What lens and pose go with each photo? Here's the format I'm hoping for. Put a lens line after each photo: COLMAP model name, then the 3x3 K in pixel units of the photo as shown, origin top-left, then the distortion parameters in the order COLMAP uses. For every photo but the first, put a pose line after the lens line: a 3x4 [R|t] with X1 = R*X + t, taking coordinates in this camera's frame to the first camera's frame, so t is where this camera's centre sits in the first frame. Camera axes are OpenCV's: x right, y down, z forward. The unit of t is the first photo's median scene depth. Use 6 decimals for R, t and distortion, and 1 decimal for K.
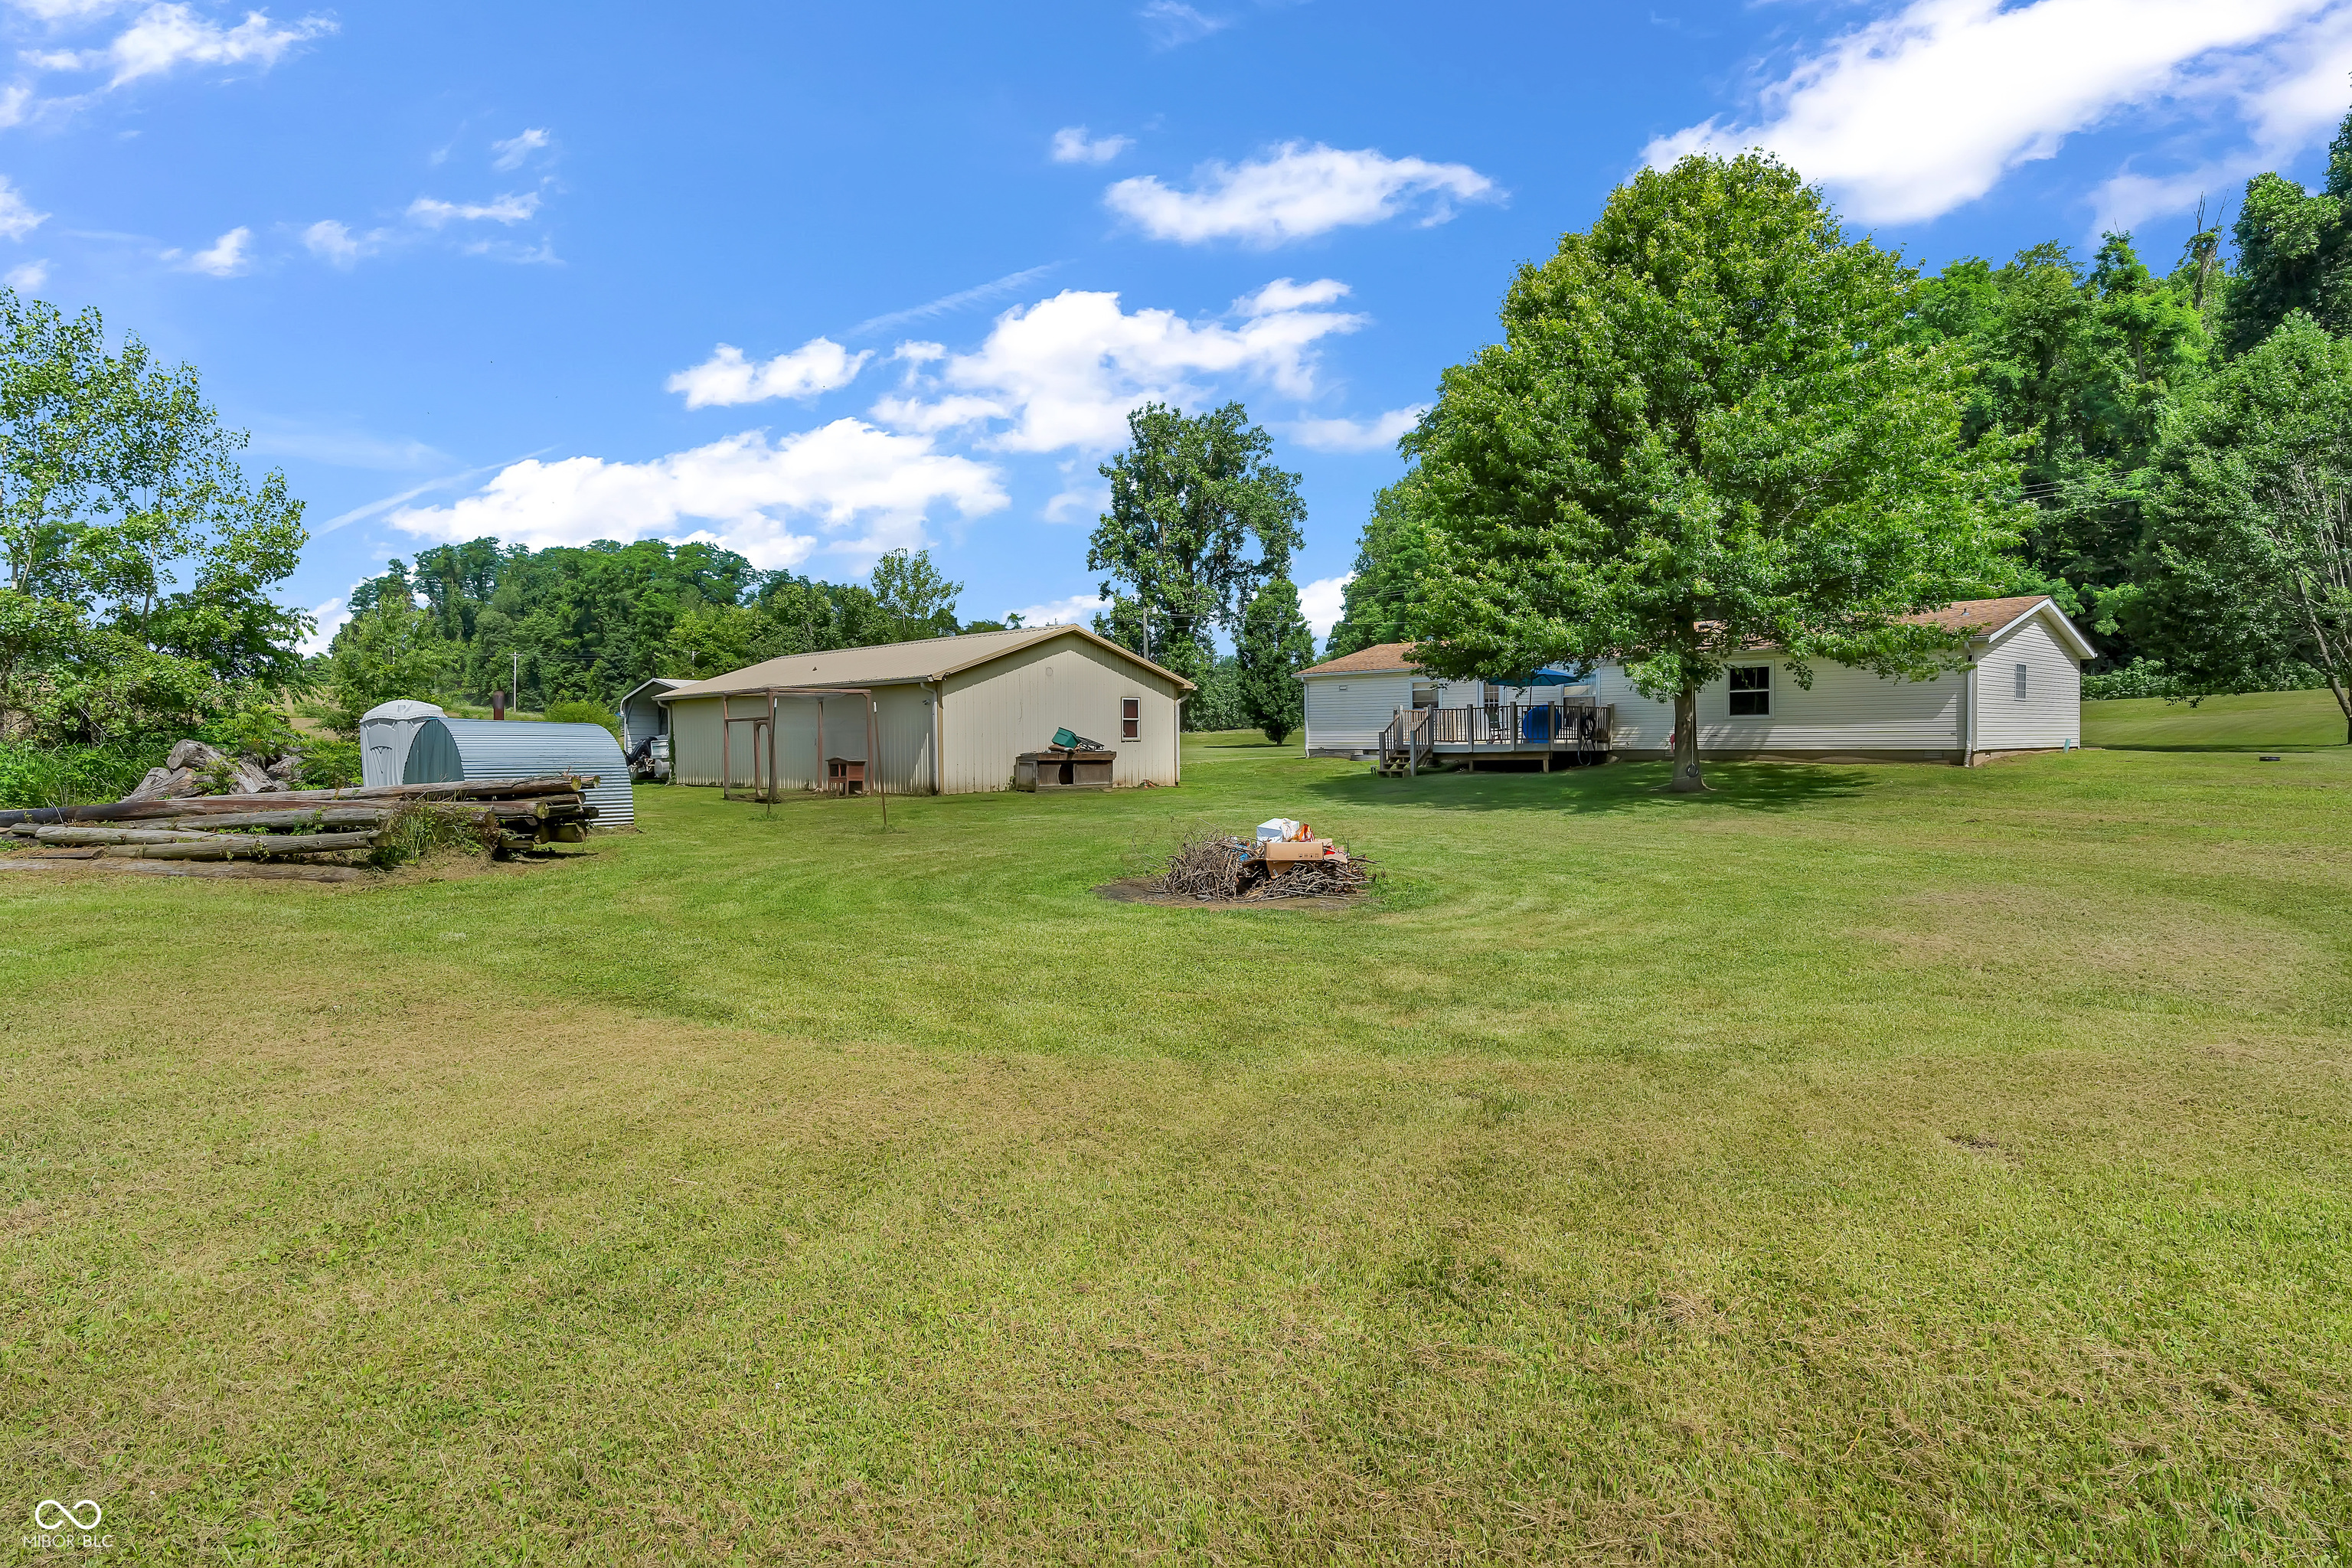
lens RADIAL K [[1292.3, 0, 1187.0], [0, 1292.3, 782.8], [0, 0, 1]] dist [-0.002962, -0.002791]
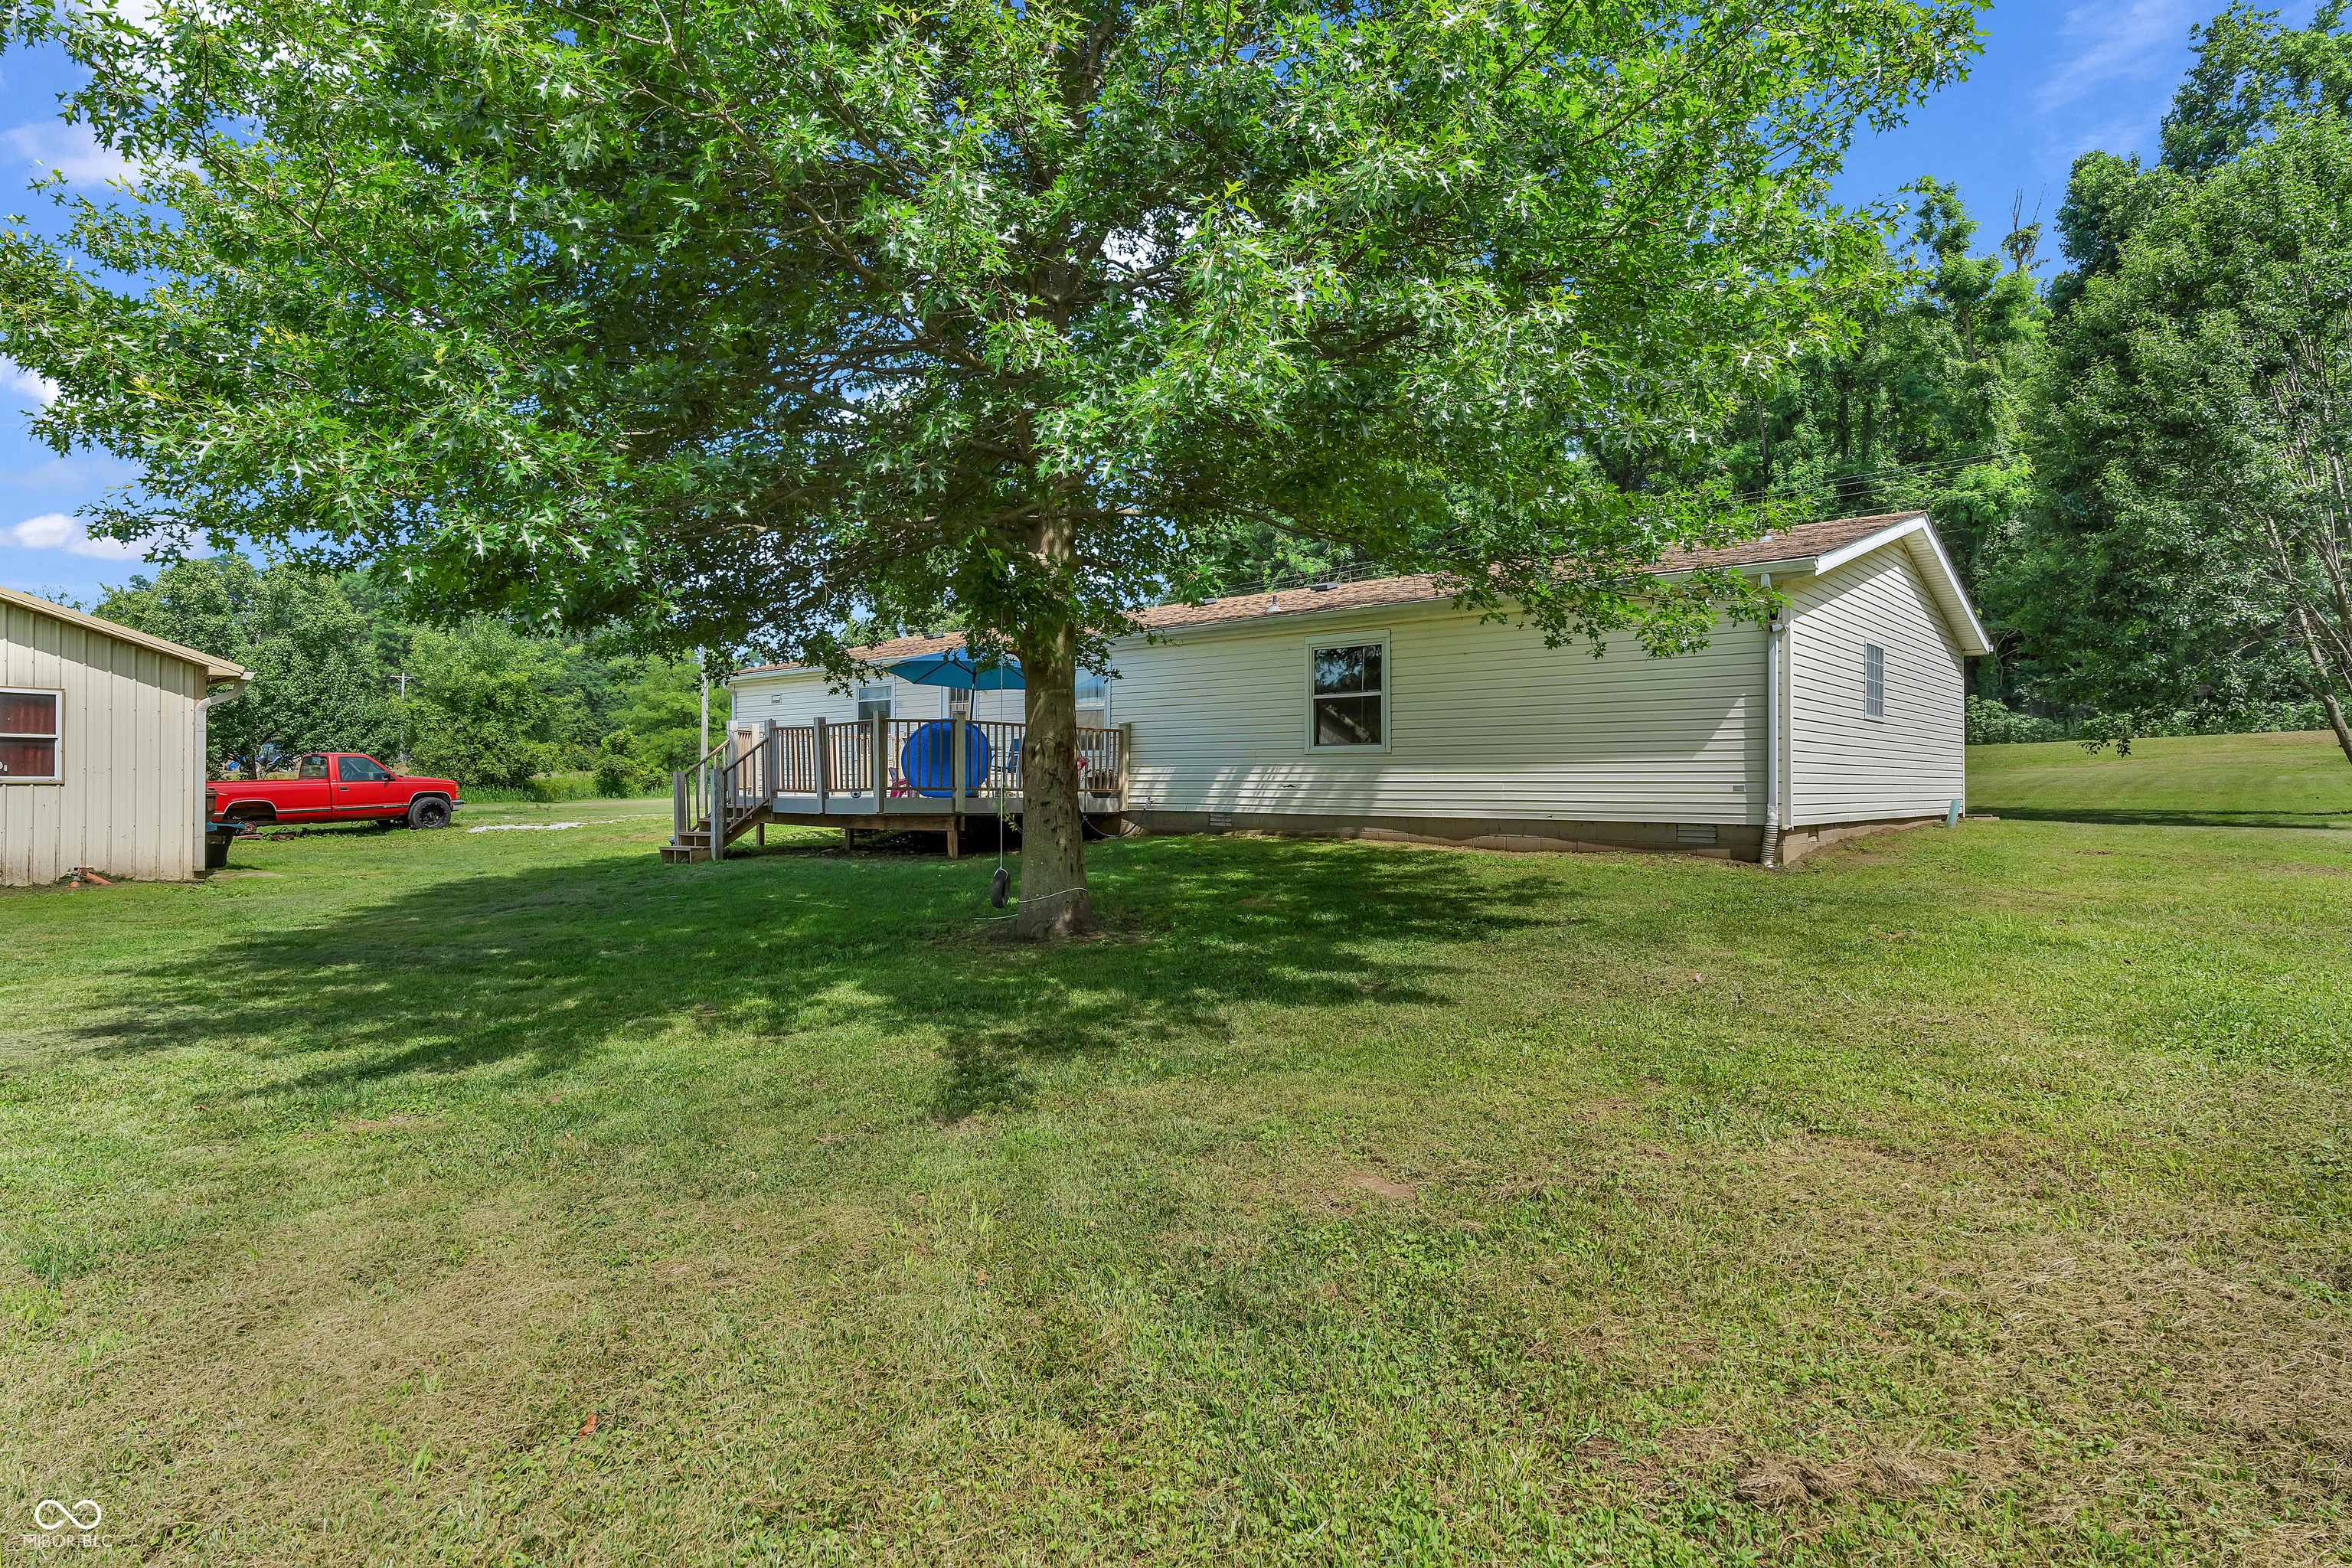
lens RADIAL K [[1292.3, 0, 1168.2], [0, 1292.3, 782.6], [0, 0, 1]] dist [-0.002962, -0.002791]
pose [[0.994506, 0.012446, 0.103936, 0.180572], [-0.008857, 0.999351, -0.034923, -0.011795], [-0.104304, 0.033810, 0.993971, 0.296750]]
